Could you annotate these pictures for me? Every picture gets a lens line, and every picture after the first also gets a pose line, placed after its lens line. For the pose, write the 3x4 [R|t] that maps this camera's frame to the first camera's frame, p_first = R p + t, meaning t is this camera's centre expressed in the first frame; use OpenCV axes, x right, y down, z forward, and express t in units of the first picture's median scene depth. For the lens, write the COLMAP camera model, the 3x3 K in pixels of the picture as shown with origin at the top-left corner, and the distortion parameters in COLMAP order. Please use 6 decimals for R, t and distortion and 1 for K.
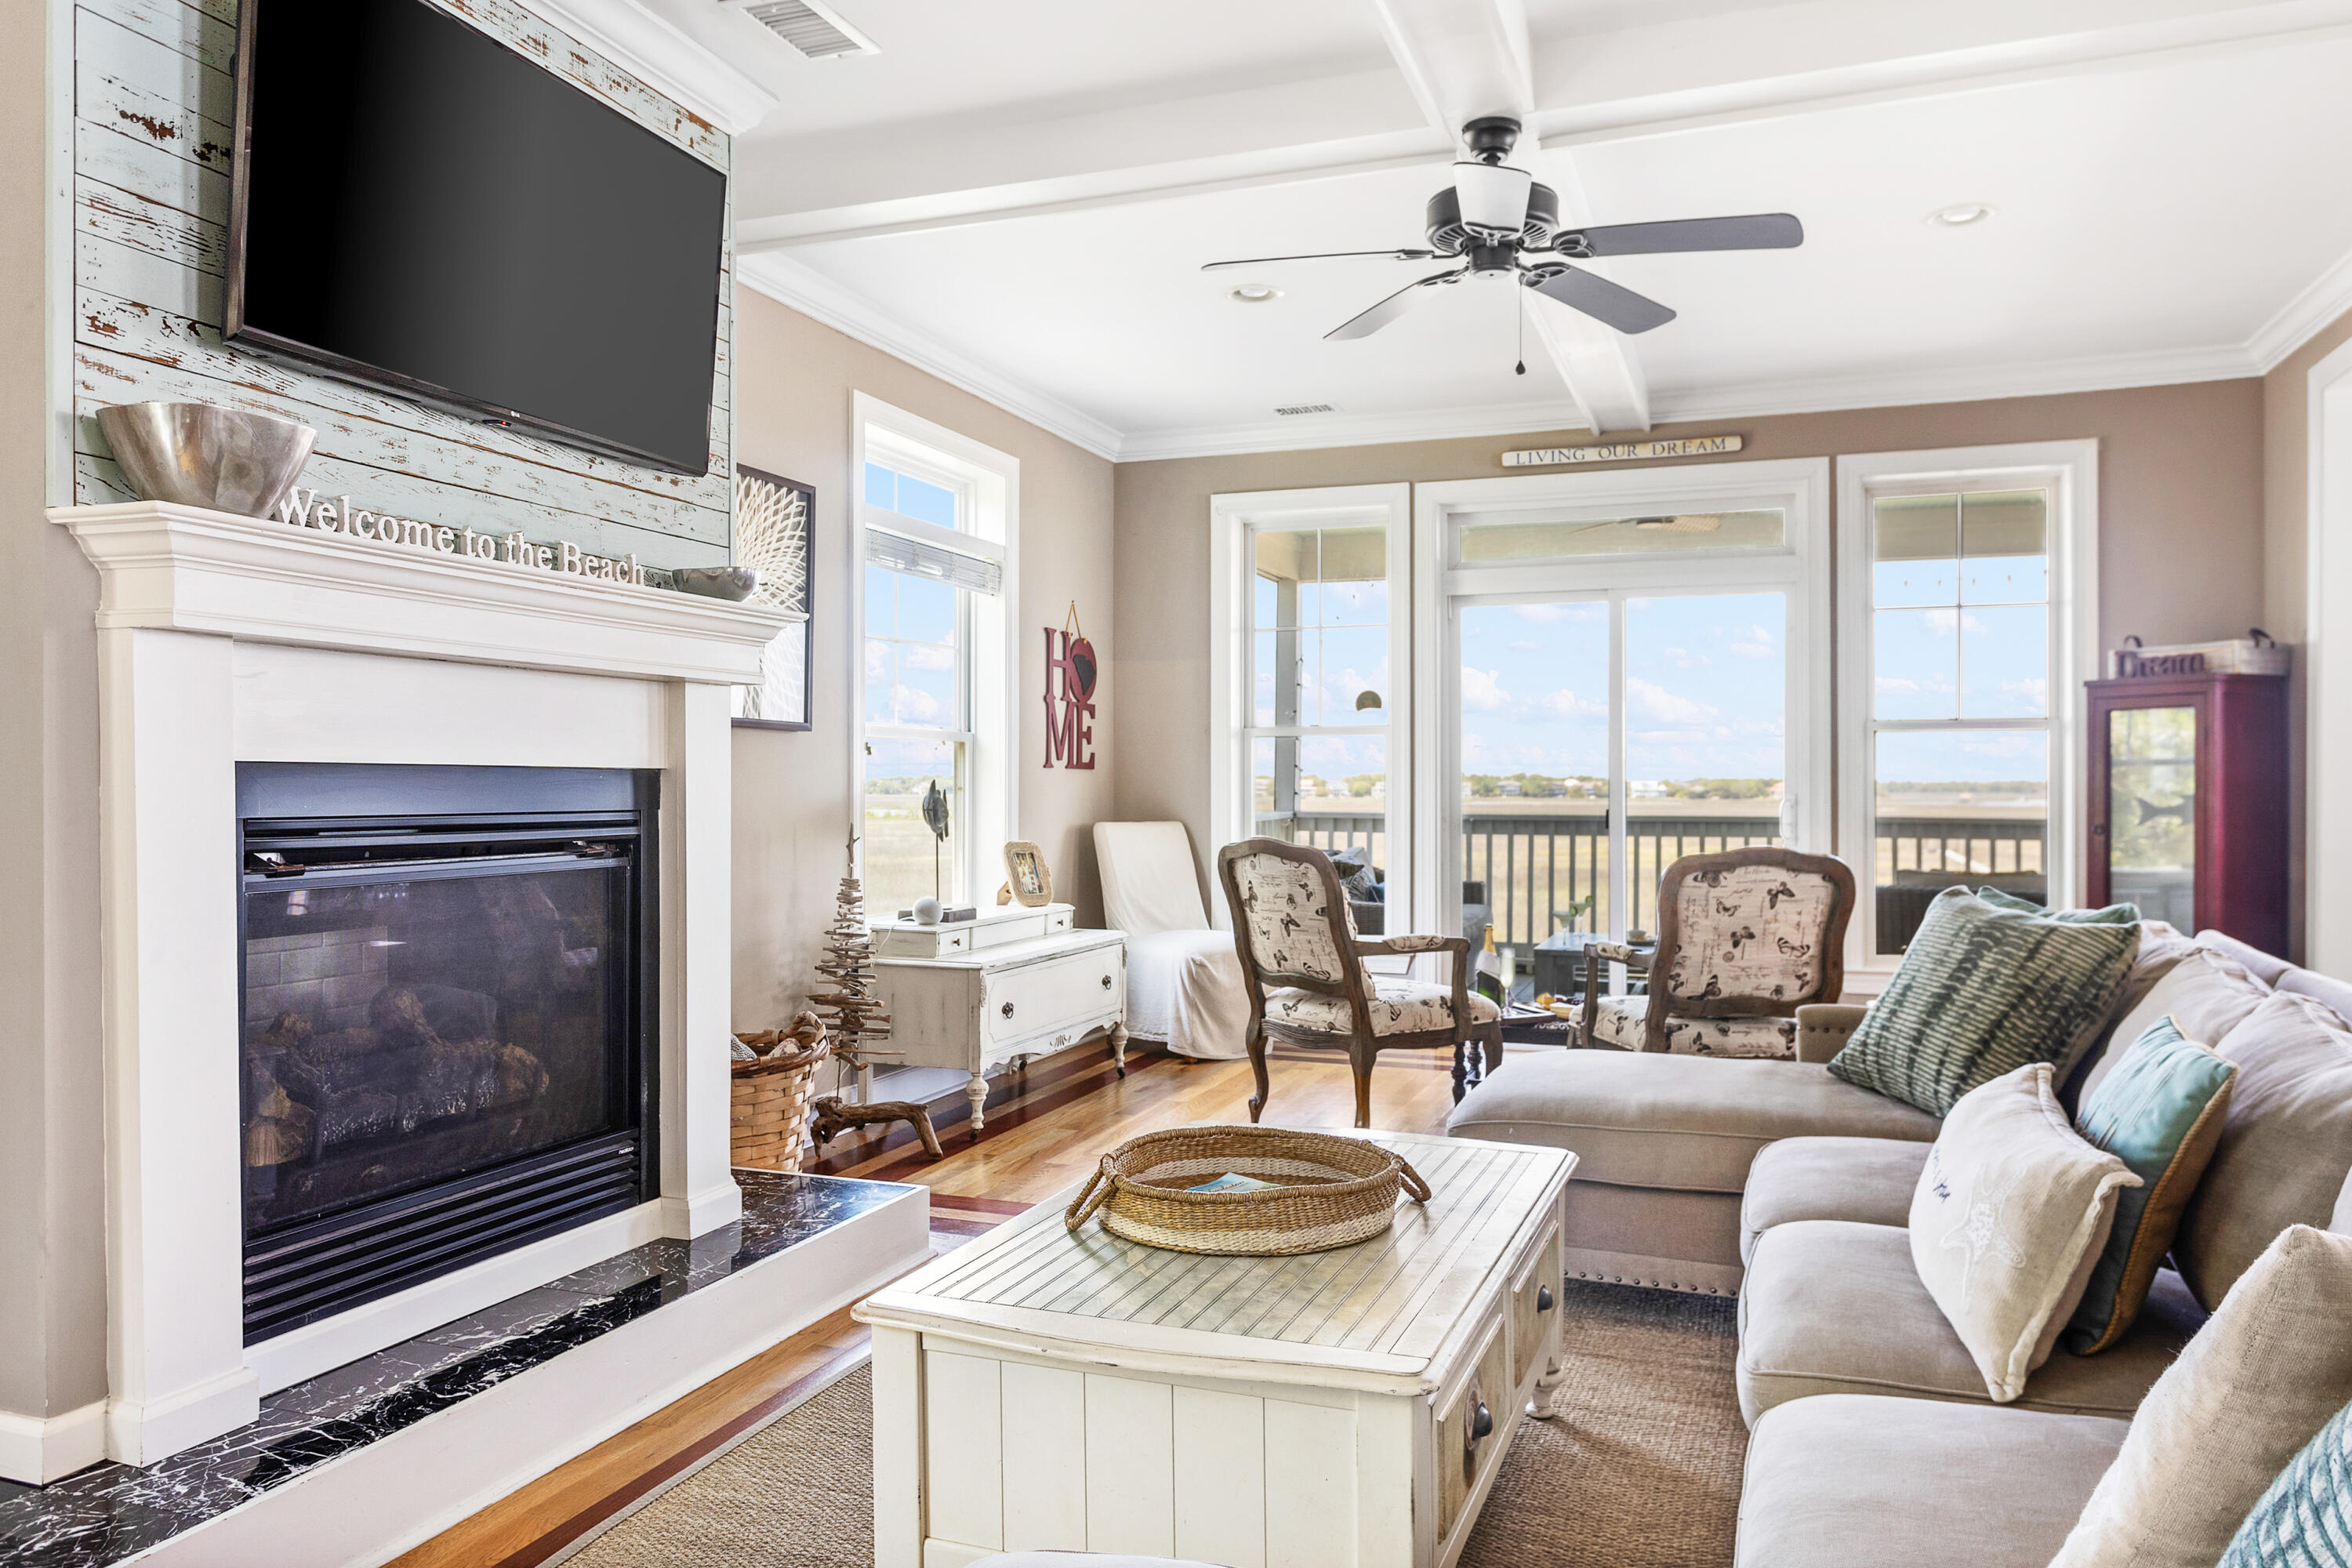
lens RADIAL K [[1568.0, 0, 1227.4], [0, 1568.0, 774.5], [0, 0, 1]] dist [-0.002206, 0.008399]
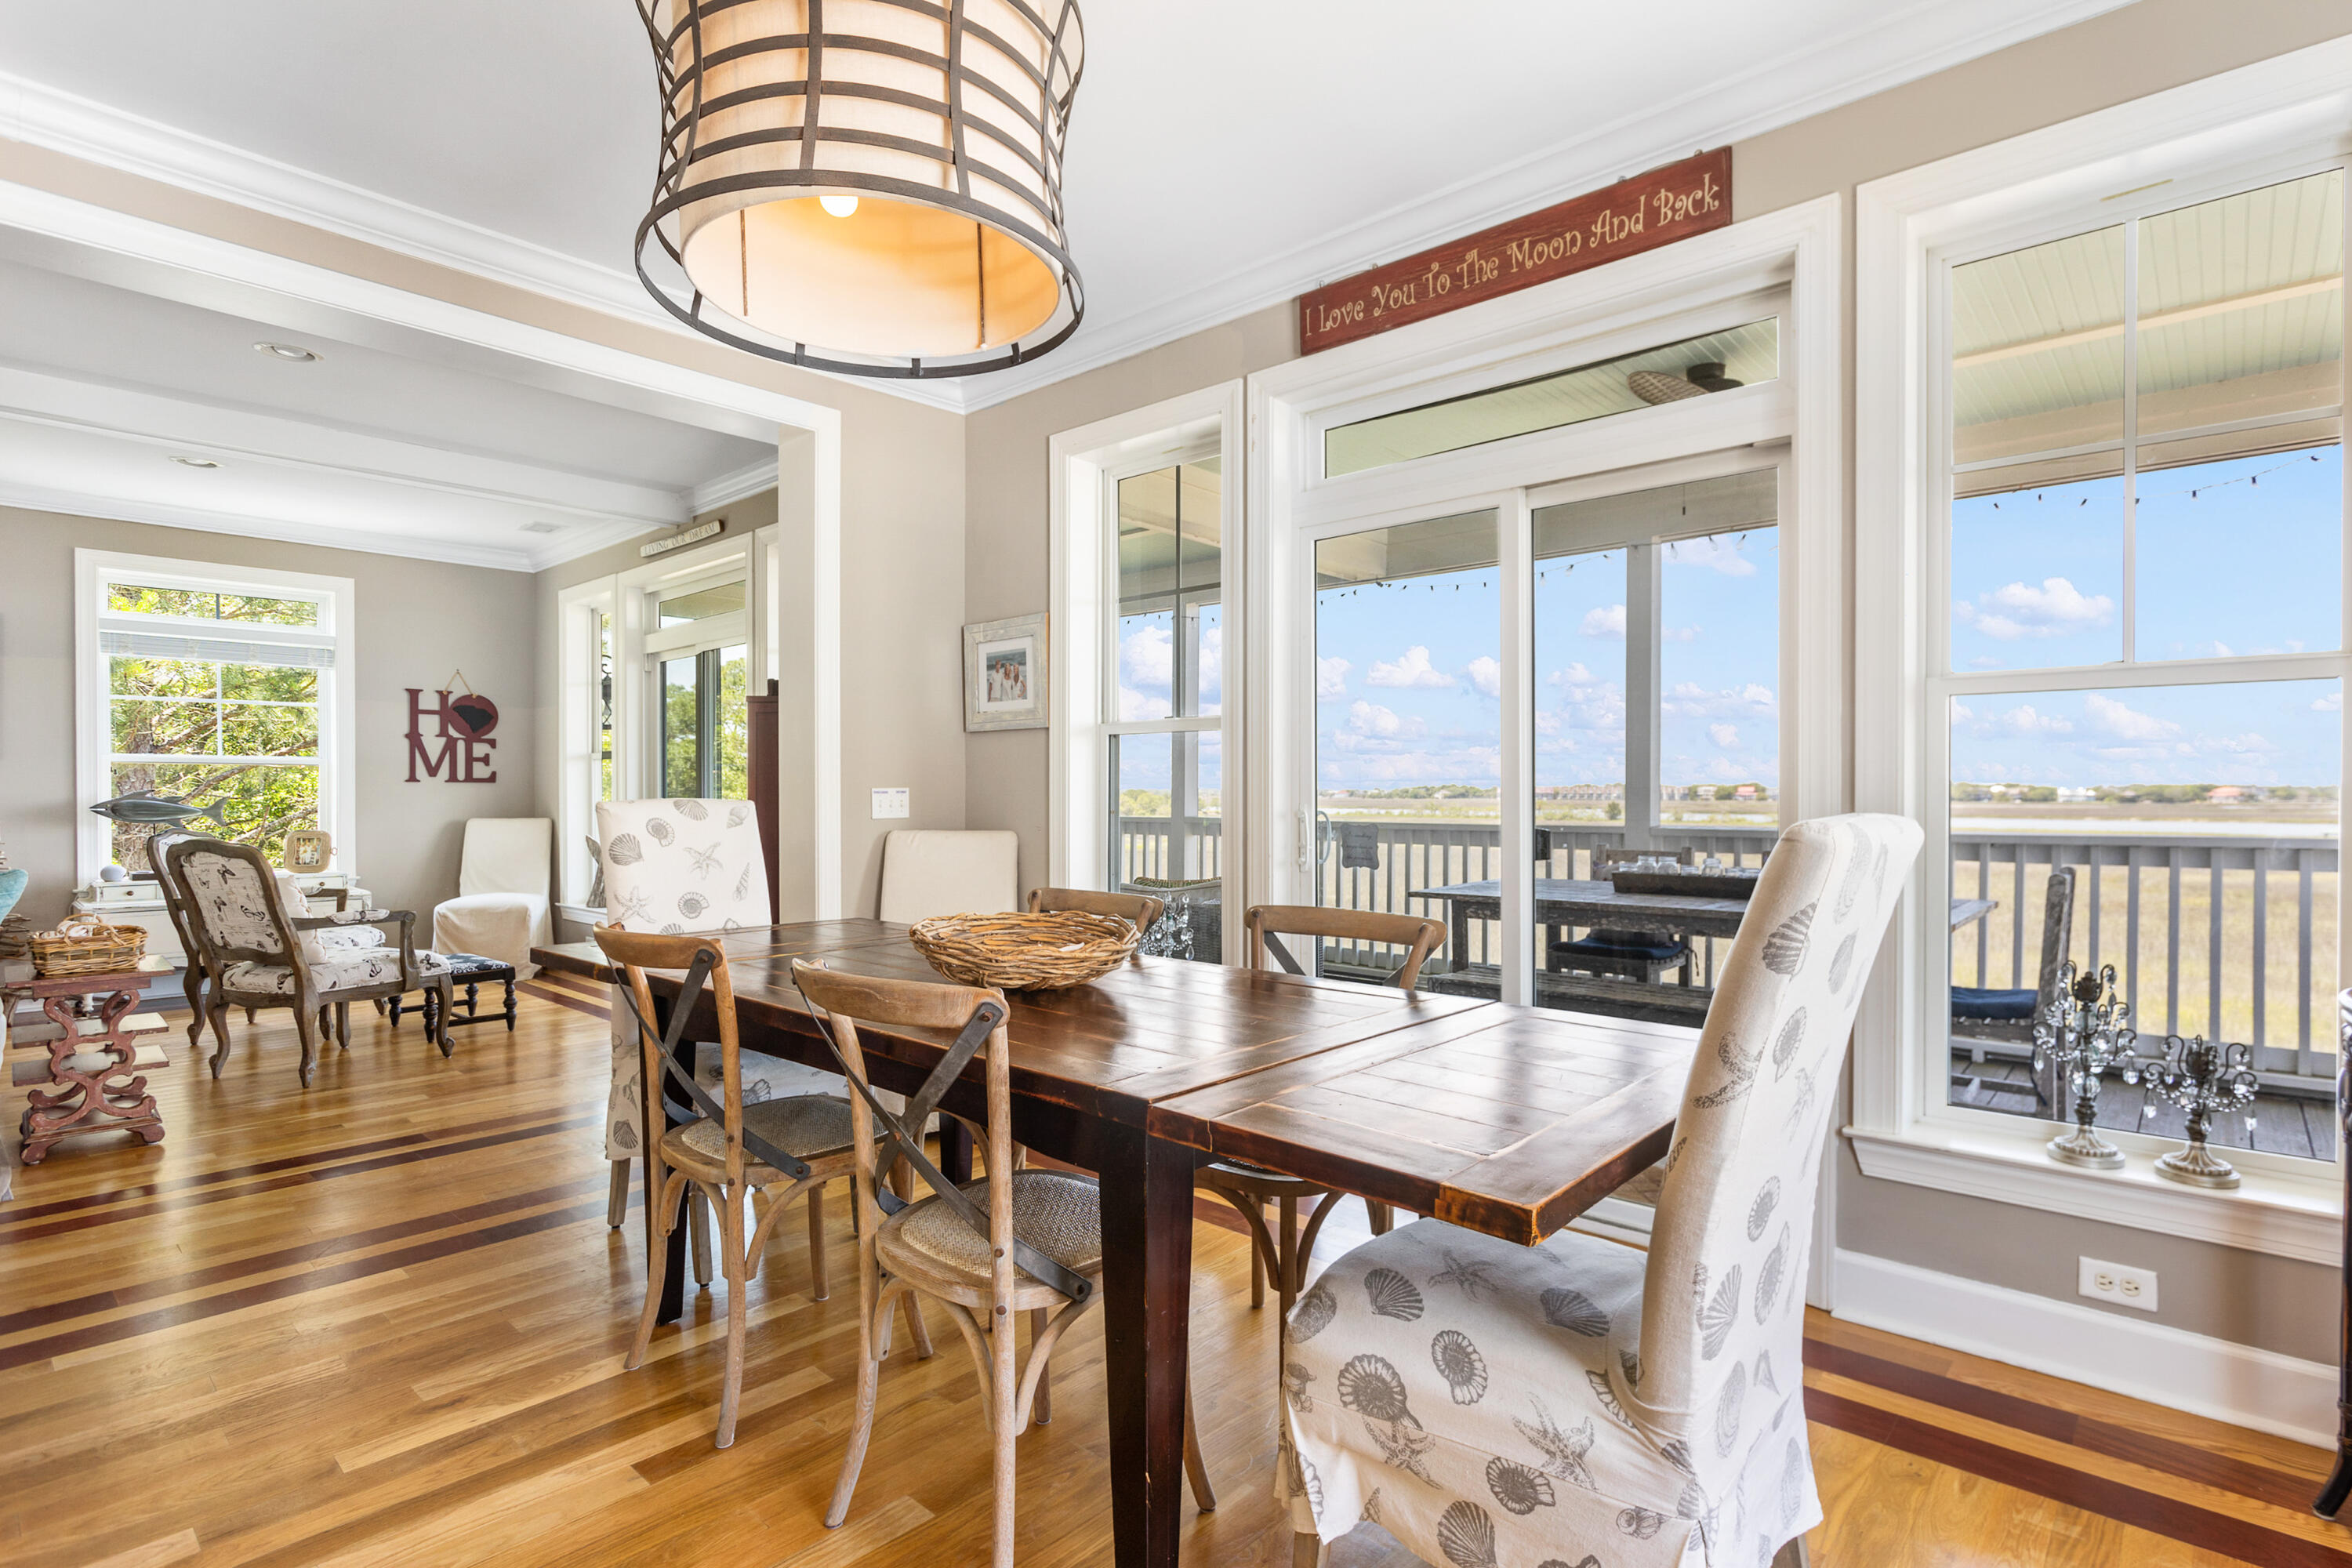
lens RADIAL K [[1163.4, 0, 1214.4], [0, 1163.4, 795.4], [0, 0, 1]] dist [-0.005313, 0.000261]
pose [[0.928088, -0.001949, -0.372355, 1.545938], [0.005405, 0.999951, 0.008237, 0.005540], [0.372321, -0.009657, 0.928054, 0.392510]]
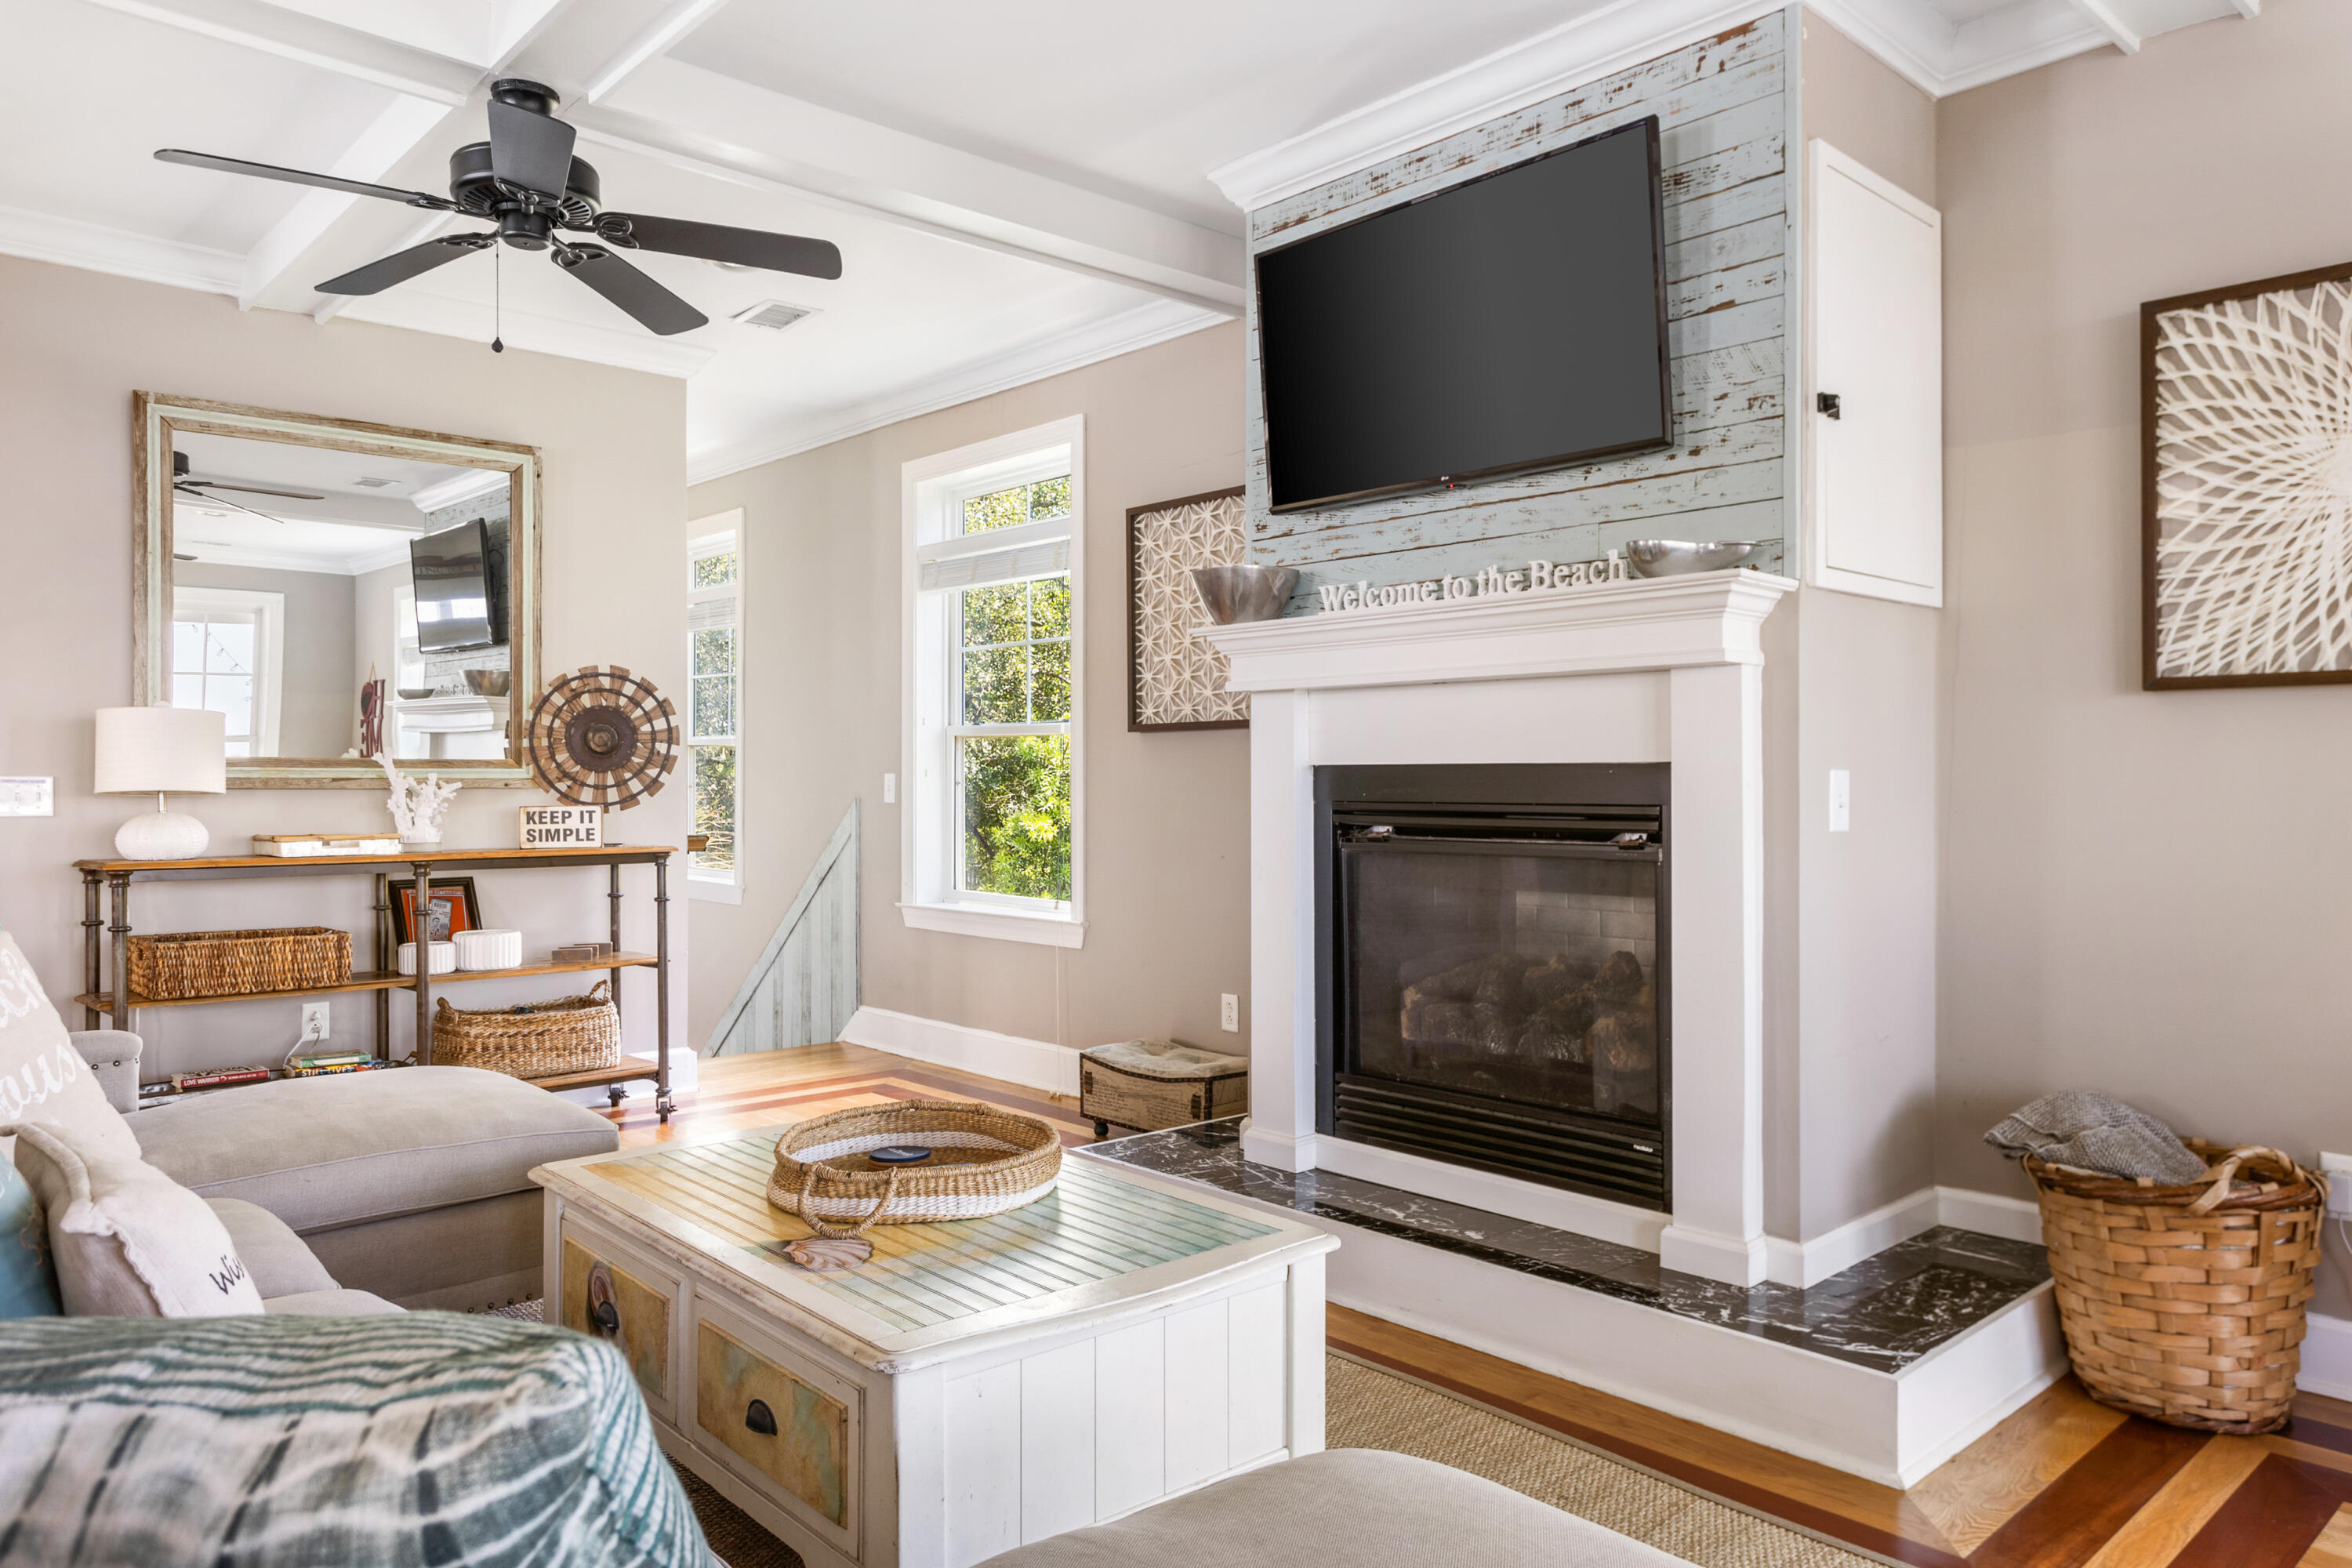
lens RADIAL K [[1568.0, 0, 1229.6], [0, 1568.0, 761.4], [0, 0, 1]] dist [-0.002206, 0.008399]
pose [[-0.463252, -0.011123, -0.886157, 0.466104], [0.006086, 0.999858, -0.015732, 0.007019], [0.886206, -0.012681, -0.463118, 0.929093]]
